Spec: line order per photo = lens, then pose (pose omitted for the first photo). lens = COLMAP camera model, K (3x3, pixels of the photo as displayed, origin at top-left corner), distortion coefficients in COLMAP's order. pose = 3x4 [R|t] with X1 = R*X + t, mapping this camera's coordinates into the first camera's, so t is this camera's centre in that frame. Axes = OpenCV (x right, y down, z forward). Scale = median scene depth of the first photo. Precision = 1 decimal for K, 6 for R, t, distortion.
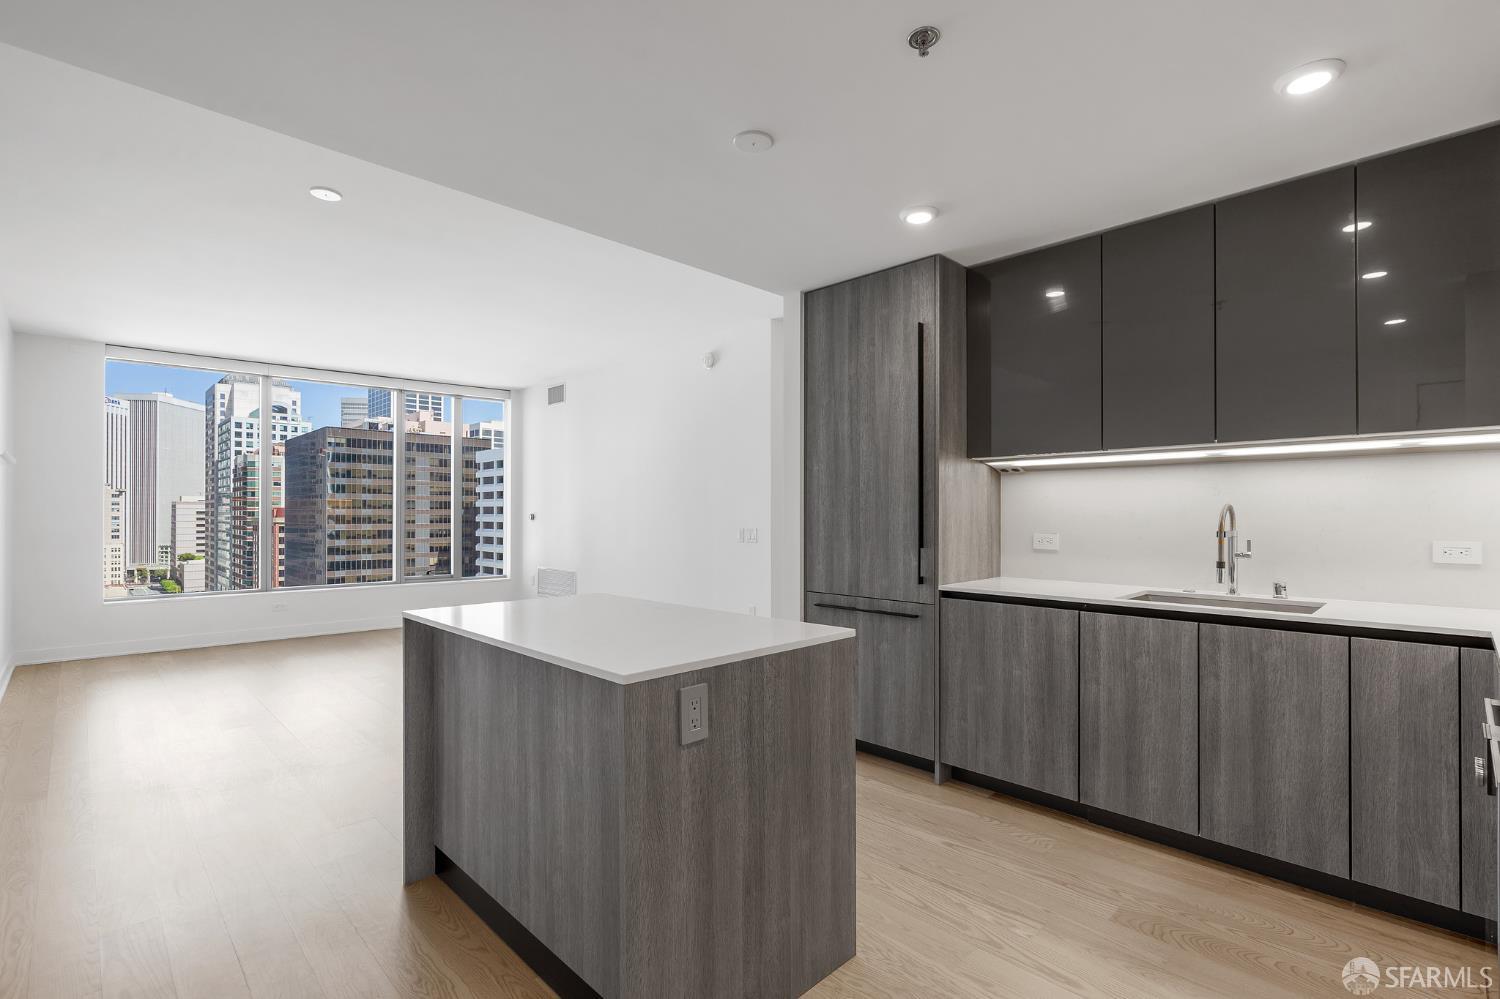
lens RADIAL K [[690.5, 0, 751.7], [0, 690.5, 514.6], [0, 0, 1]] dist [-0.003547, 0.002691]
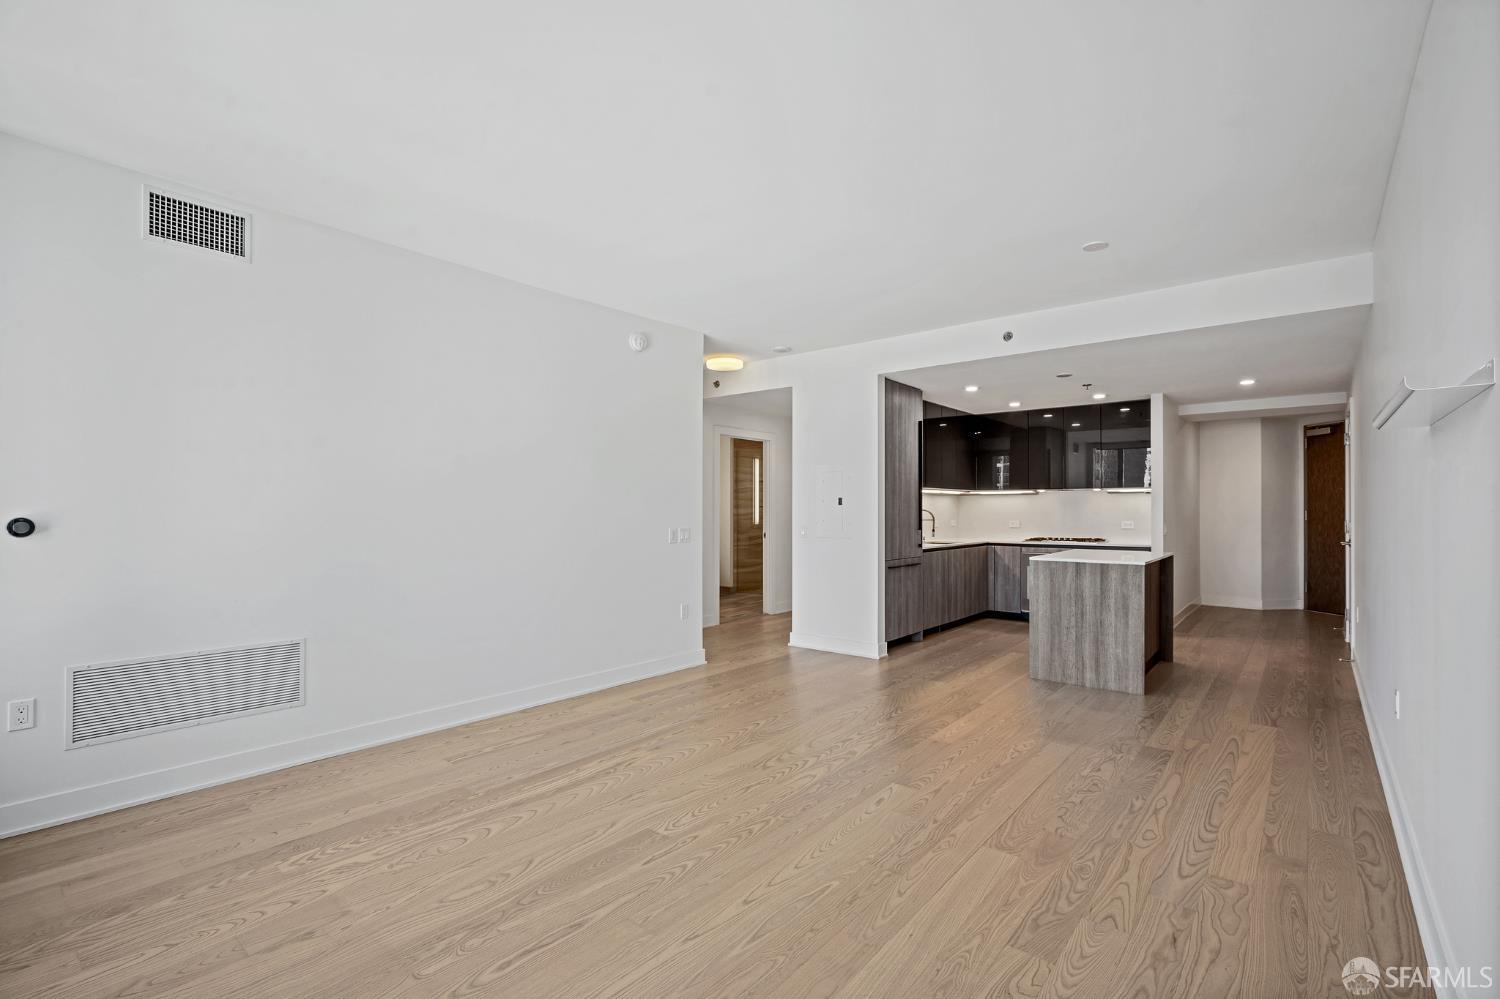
lens RADIAL K [[690.5, 0, 757.7], [0, 690.5, 510.8], [0, 0, 1]] dist [-0.003547, 0.002691]
pose [[-0.107135, -0.000902, 0.994244, -1.870760], [0.002906, 0.999995, 0.001220, -0.013217], [-0.994240, 0.003020, -0.107132, 1.818320]]
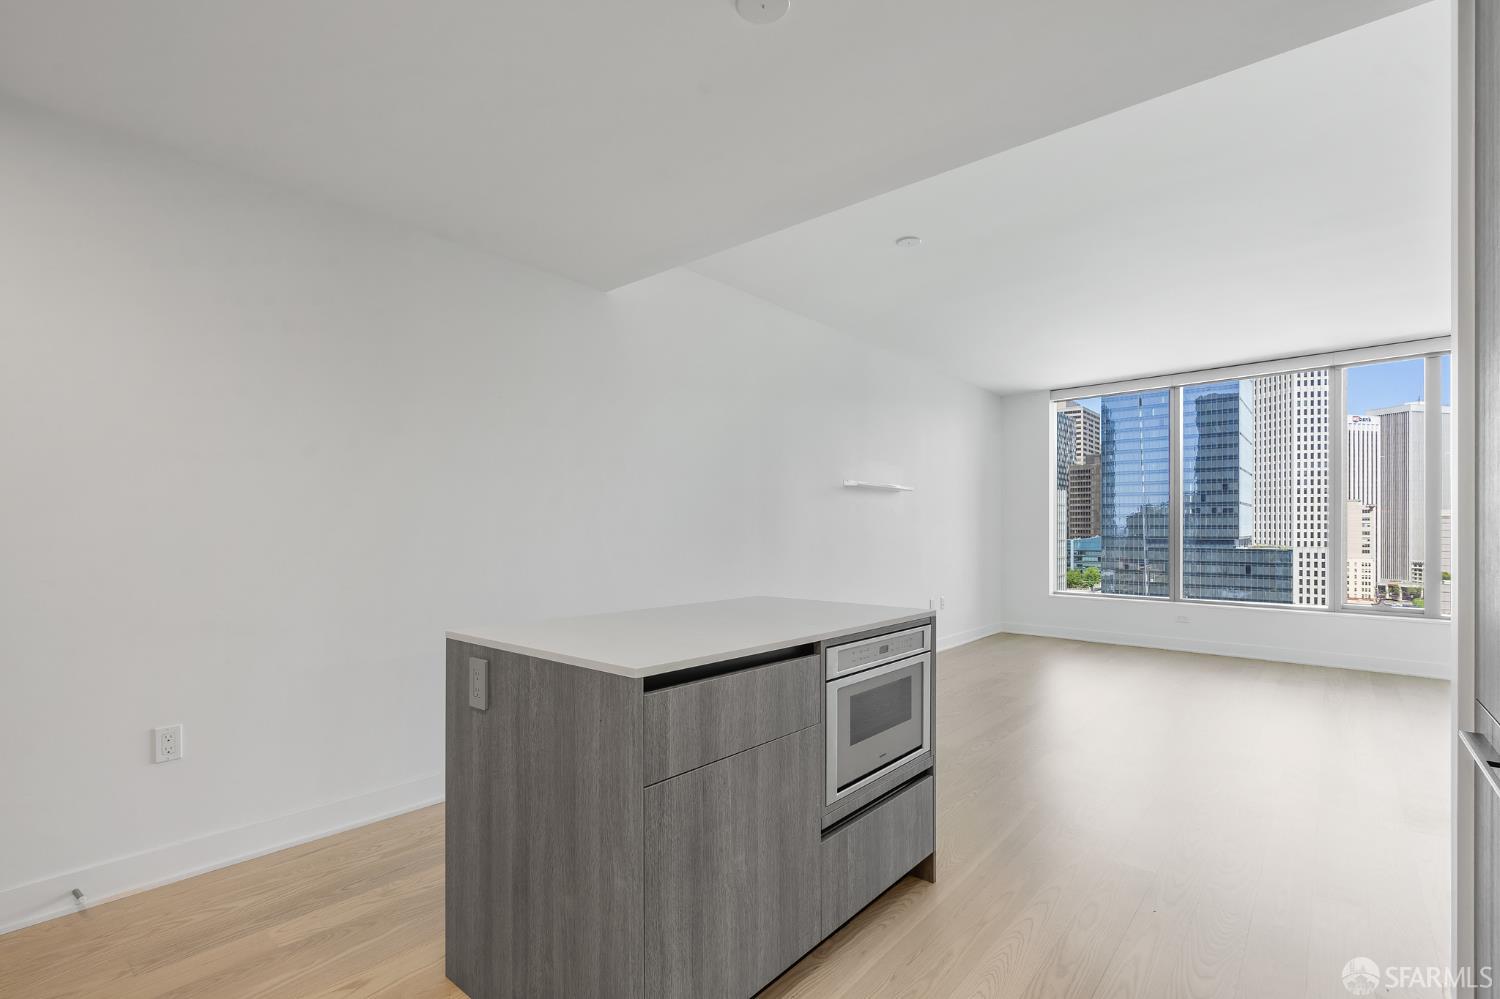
lens RADIAL K [[690.5, 0, 757.8], [0, 690.5, 522.6], [0, 0, 1]] dist [-0.003547, 0.002691]
pose [[0.086701, -0.007610, -0.996205, 0.545847], [-0.003176, 0.999964, -0.007915, 0.016363], [0.996229, 0.003850, 0.086673, 0.682878]]
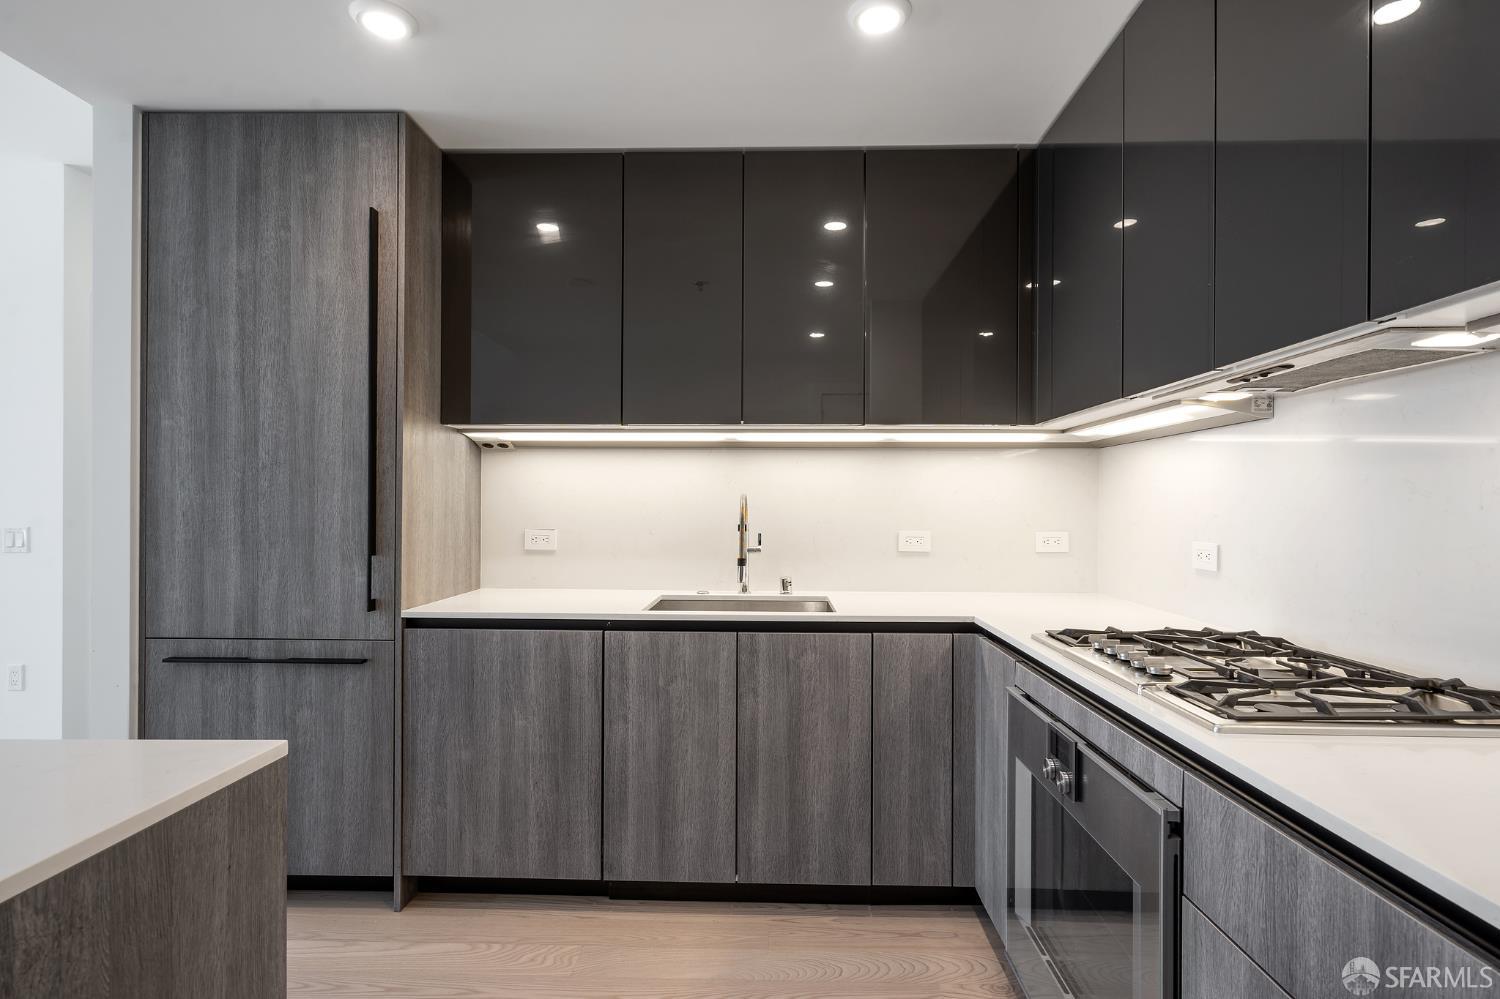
lens RADIAL K [[752.3, 0, 751.3], [0, 752.3, 505.5], [0, 0, 1]] dist [0.000067, 0.002112]
pose [[0.721669, 0.004385, 0.692224, 0.012395], [-0.004104, 0.999989, -0.002056, 0.001458], [-0.692226, -0.001357, 0.721679, 0.255399]]
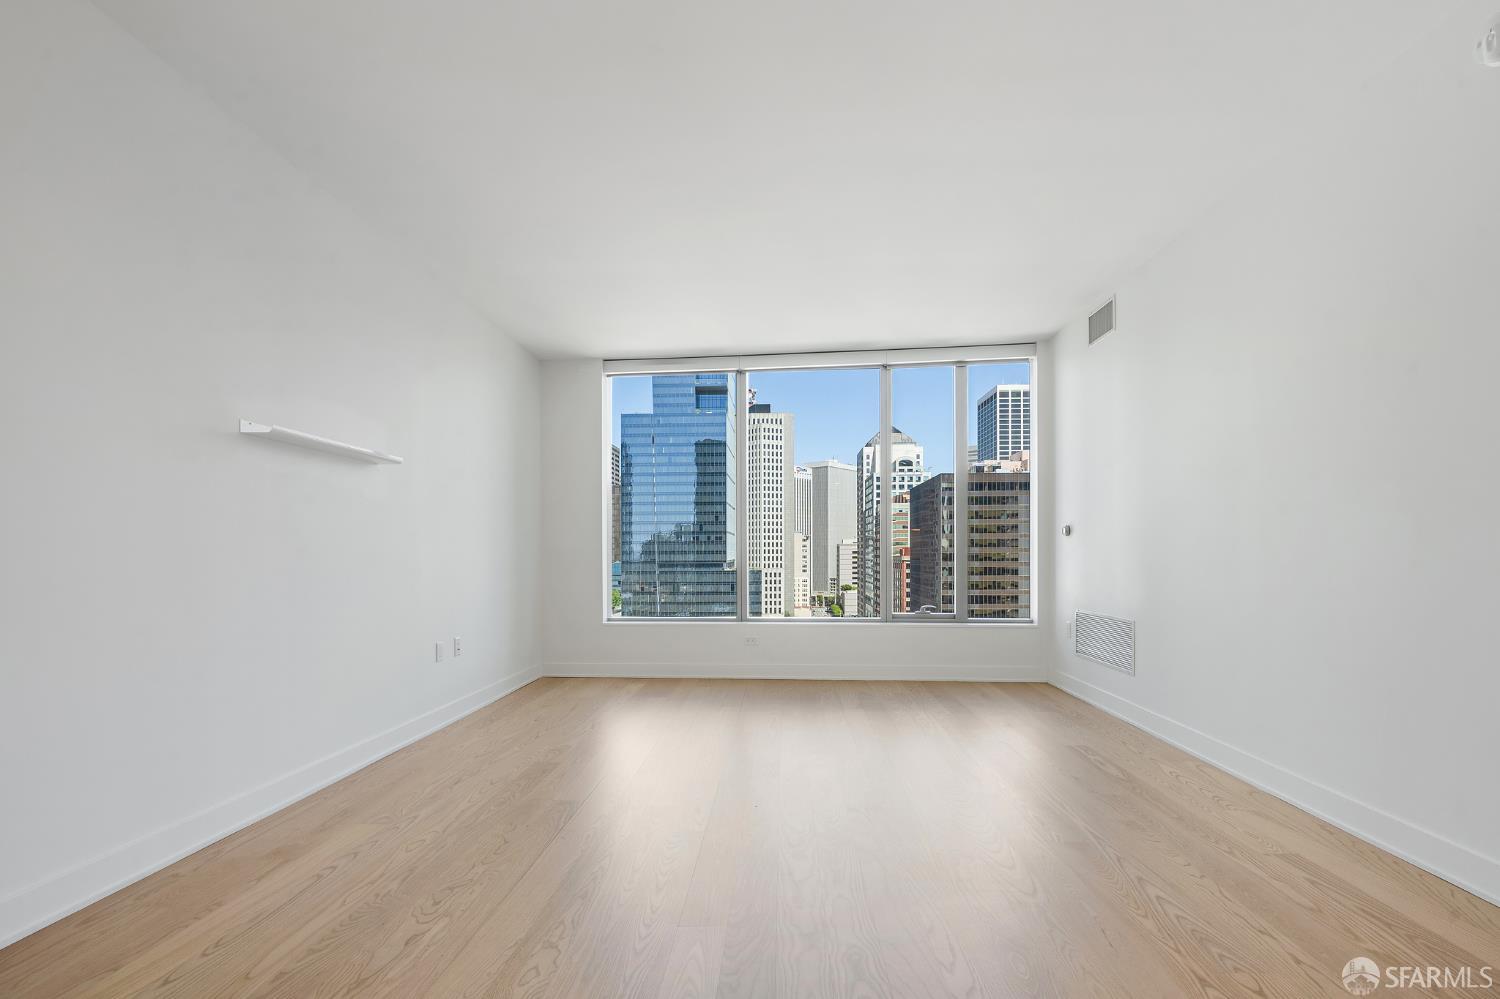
lens RADIAL K [[690.5, 0, 757.7], [0, 690.5, 552.3], [0, 0, 1]] dist [-0.003547, 0.002691]
pose [[0.679747, -0.006452, -0.733418, -0.123341], [0.004843, 0.999979, -0.004308, 0.066235], [0.733431, -0.000623, 0.679764, 0.945714]]
